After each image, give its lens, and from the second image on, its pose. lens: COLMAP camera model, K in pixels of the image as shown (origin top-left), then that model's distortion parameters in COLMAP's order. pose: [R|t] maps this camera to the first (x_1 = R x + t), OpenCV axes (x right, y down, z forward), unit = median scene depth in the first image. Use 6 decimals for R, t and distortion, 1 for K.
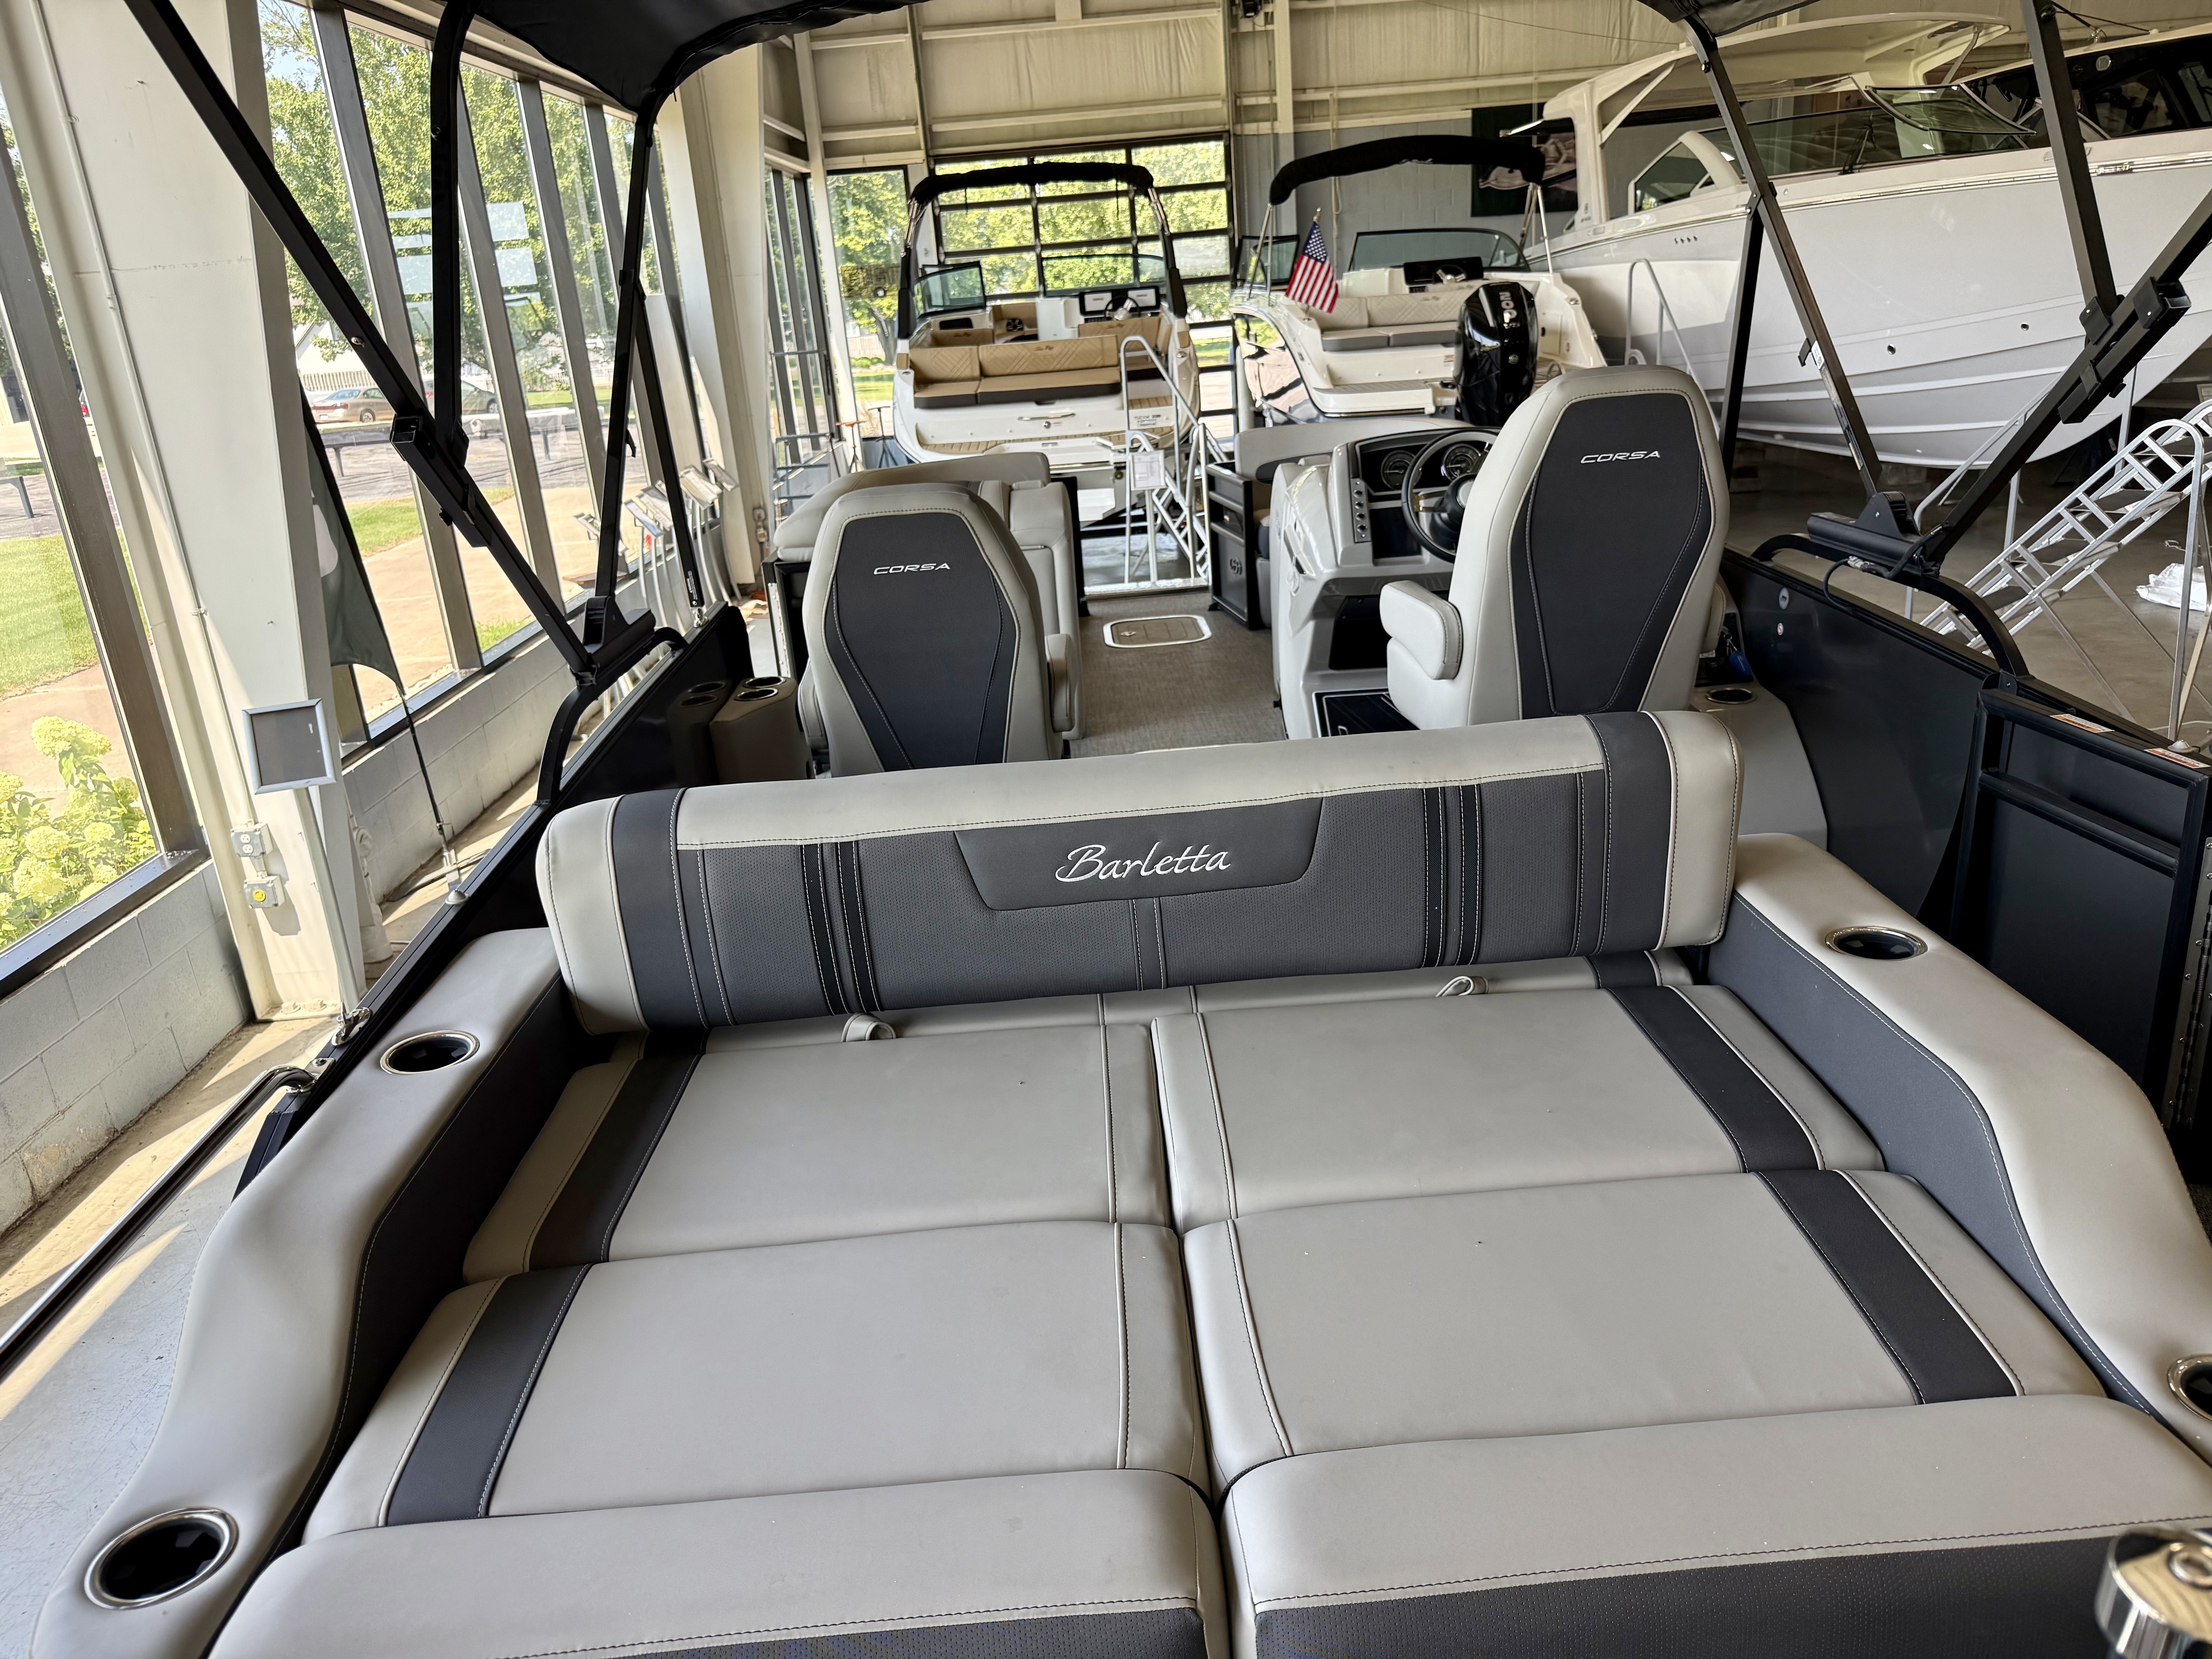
lens RADIAL K [[1564.0, 0, 1108.0], [0, 1564.0, 849.3], [0, 0, 1]] dist [0.018245, -0.033559]
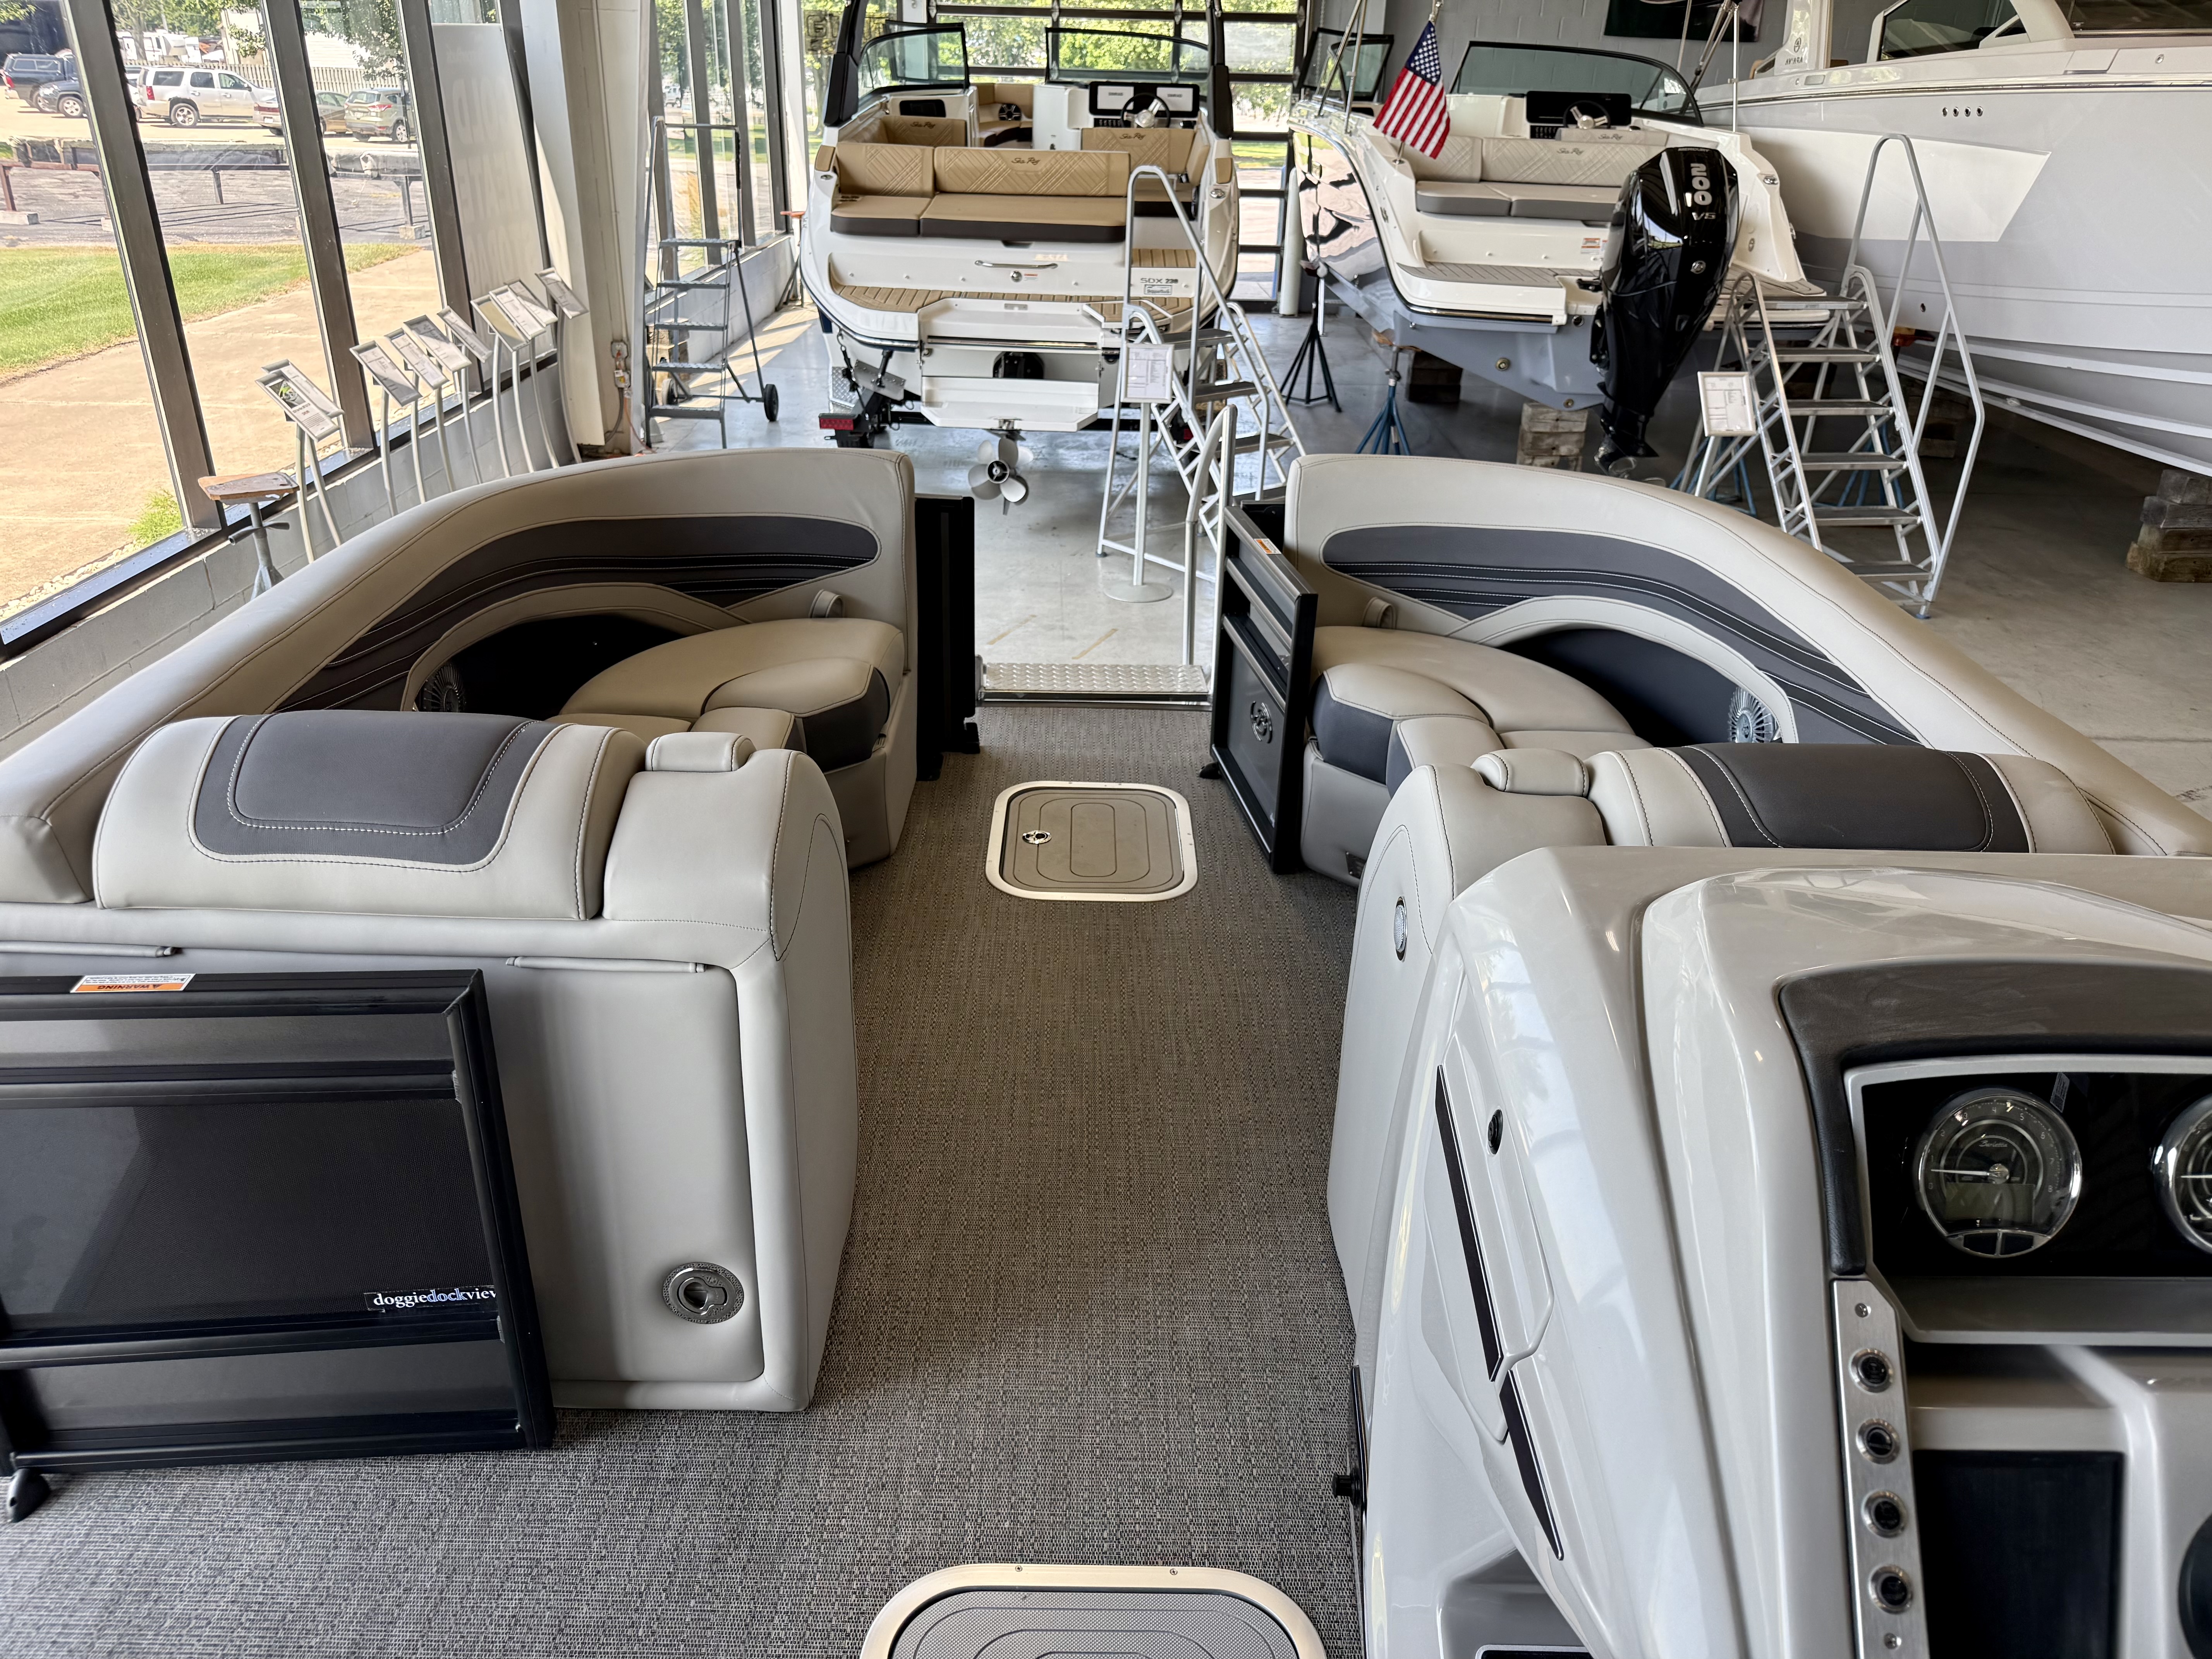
lens RADIAL K [[1564.0, 0, 1103.0], [0, 1564.0, 839.1], [0, 0, 1]] dist [0.018245, -0.033559]
pose [[0.994217, 0.105784, 0.018528, 0.013971], [-0.107225, 0.987435, 0.116080, -0.108543], [-0.006016, -0.117395, 0.993067, 0.271655]]
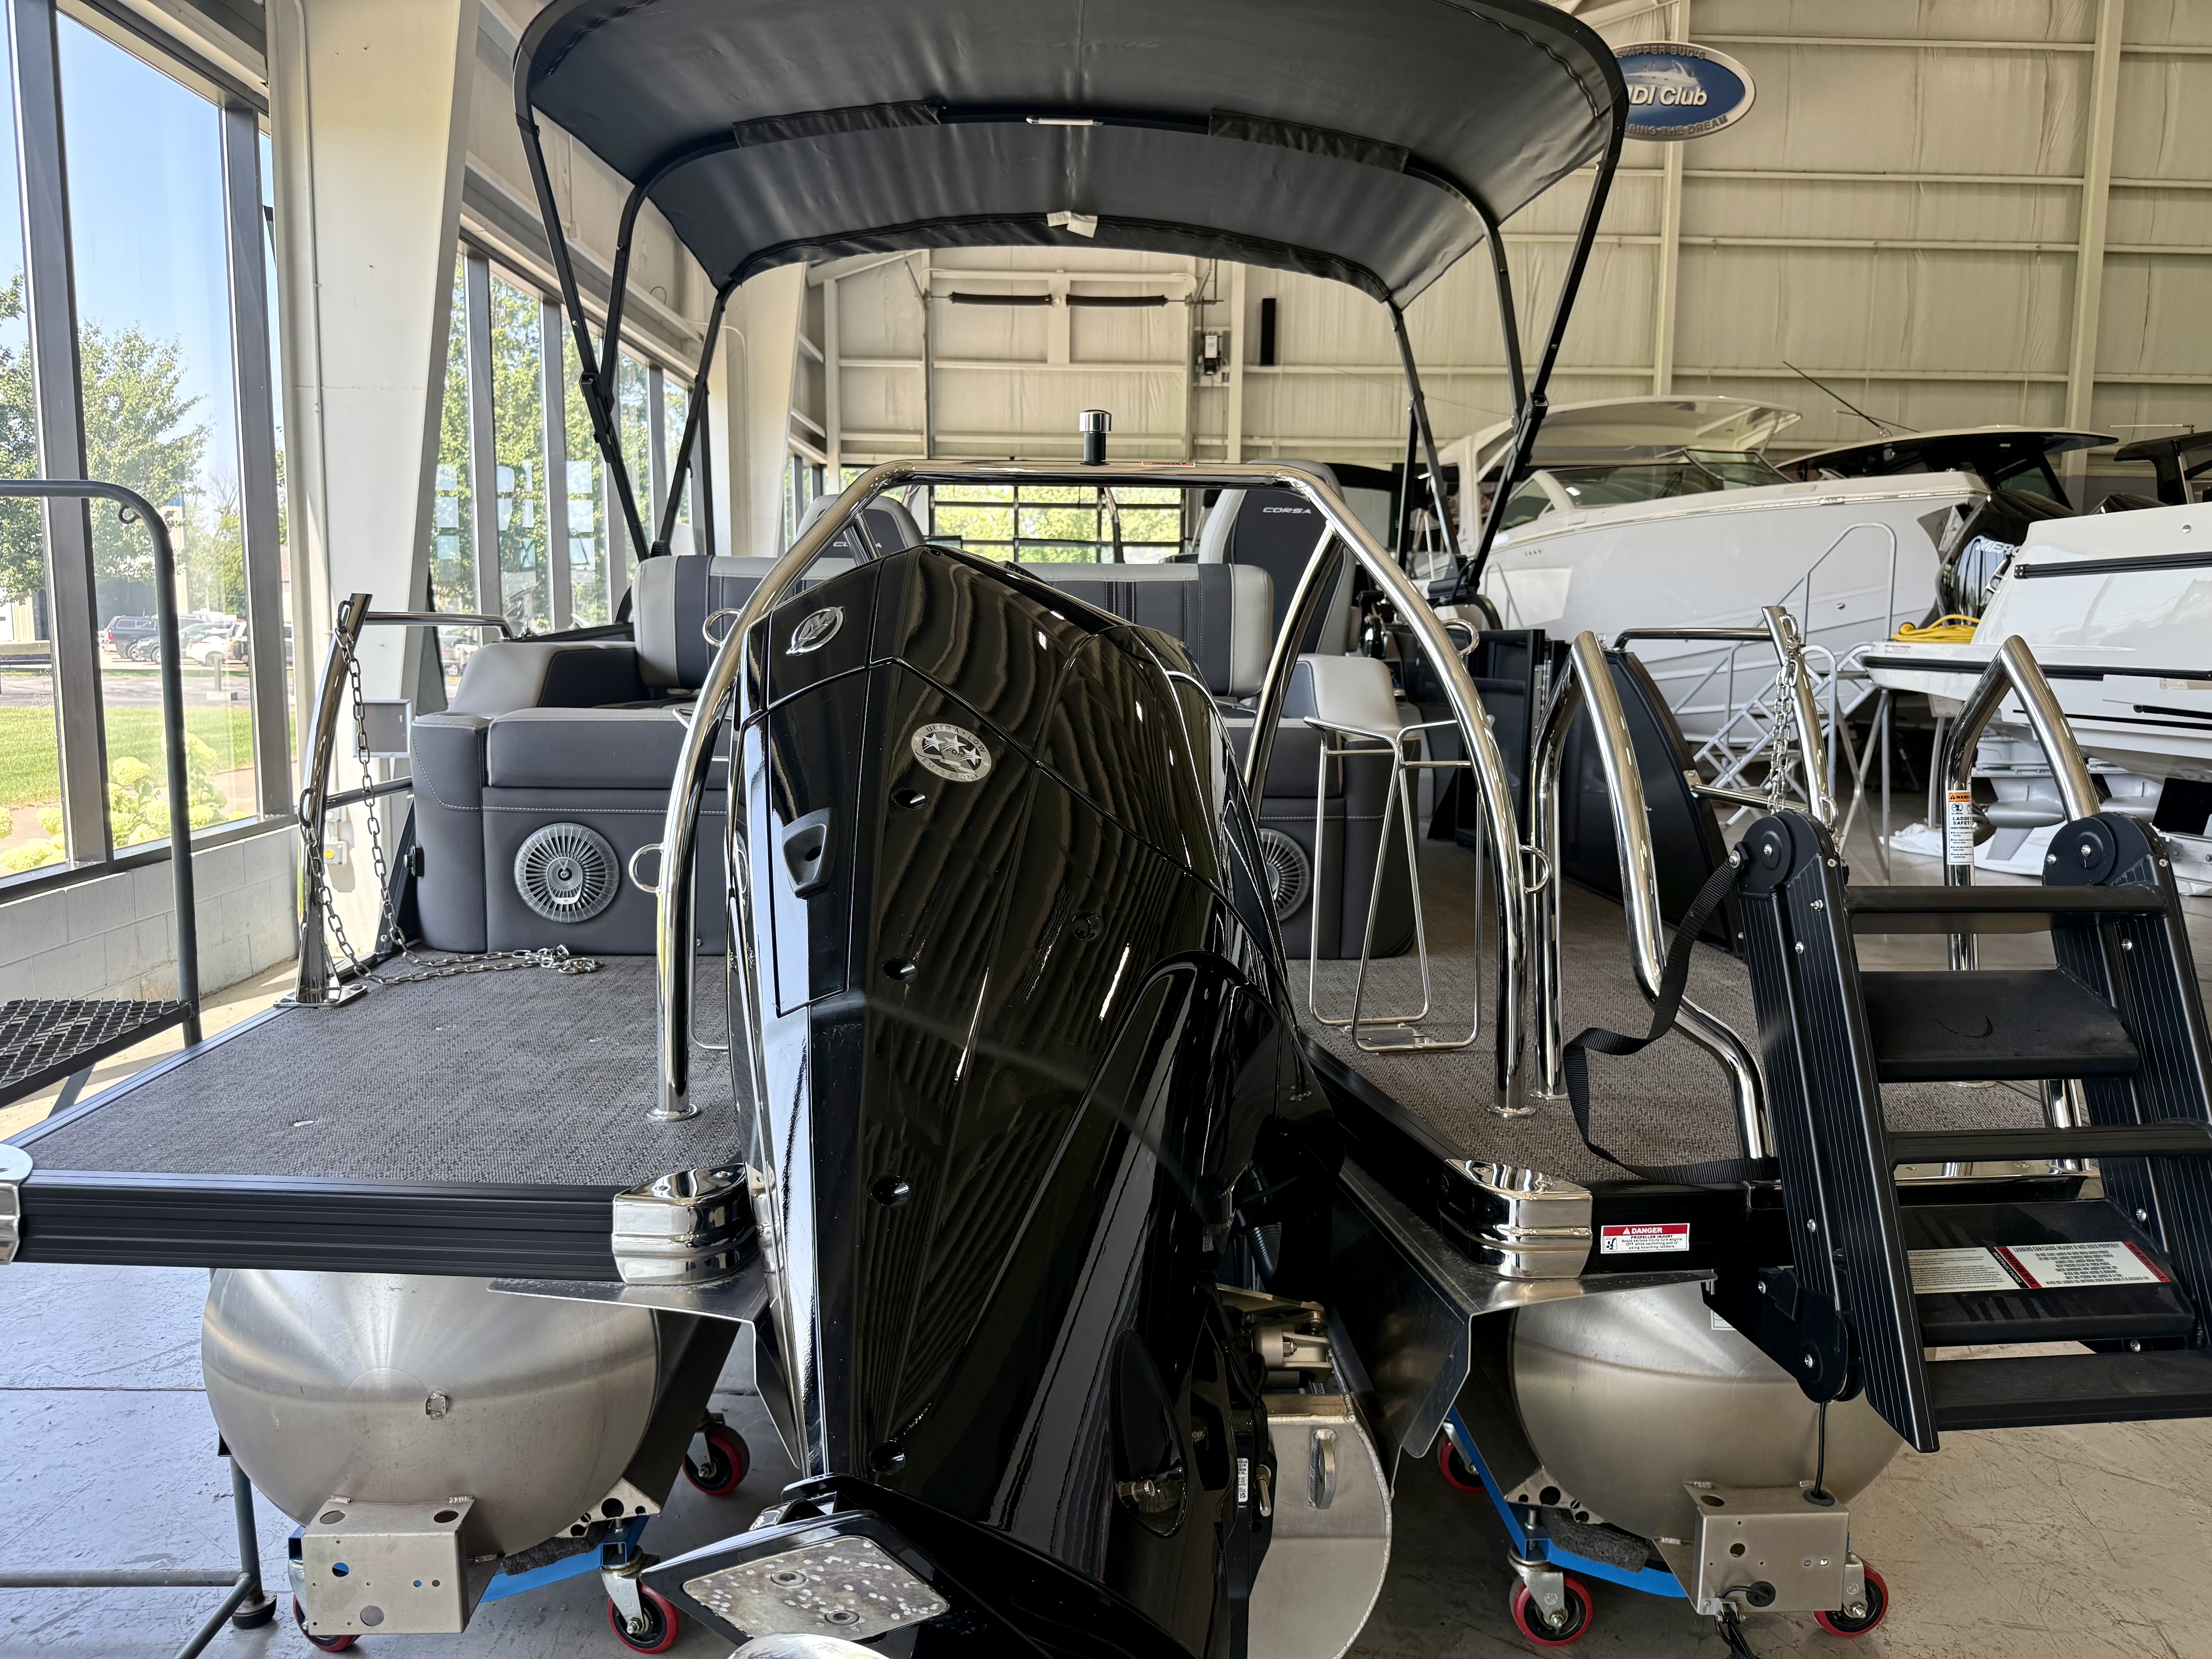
lens RADIAL K [[1564.0, 0, 1096.7], [0, 1564.0, 840.5], [0, 0, 1]] dist [0.018245, -0.033559]
pose [[0.996219, 0.086154, 0.011204, 0.033502], [-0.081800, 0.973591, -0.213142, 0.114508], [-0.029271, 0.211419, 0.976957, -0.133233]]
